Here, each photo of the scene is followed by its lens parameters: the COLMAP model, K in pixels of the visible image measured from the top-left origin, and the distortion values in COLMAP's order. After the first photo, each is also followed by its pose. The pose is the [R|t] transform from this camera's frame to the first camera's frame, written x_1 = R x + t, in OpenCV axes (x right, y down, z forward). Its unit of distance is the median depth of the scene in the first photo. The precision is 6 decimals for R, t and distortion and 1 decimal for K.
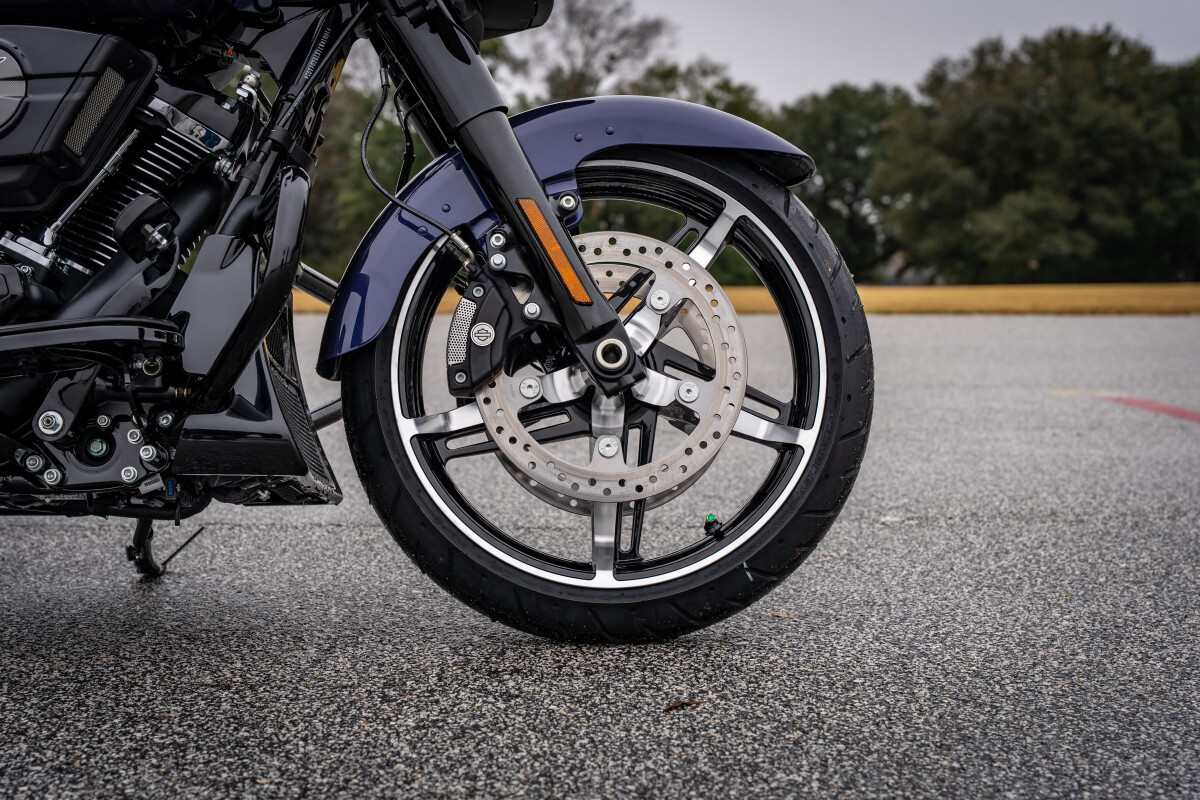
lens RADIAL K [[1877.1, 0, 600.0], [0, 1877.1, 400.0], [0, 0, 1]] dist [0.017278, -0.022653]
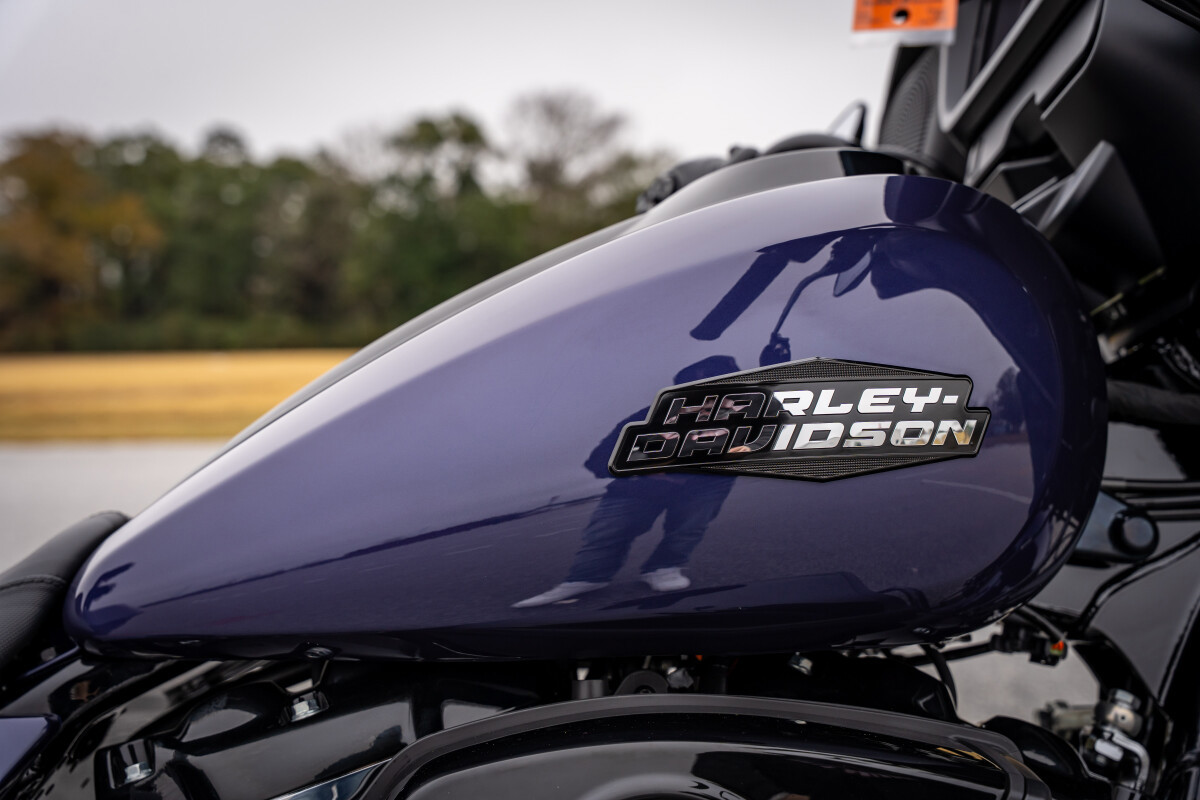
lens RADIAL K [[1628.5, 0, 600.0], [0, 1628.5, 400.0], [0, 0, 1]] dist [0.017651, 0.023594]
pose [[0.999682, -0.017128, 0.018504, -0.314739], [0.017599, 0.999517, -0.025603, -0.237329], [-0.018056, 0.025920, 0.999501, 0.615855]]
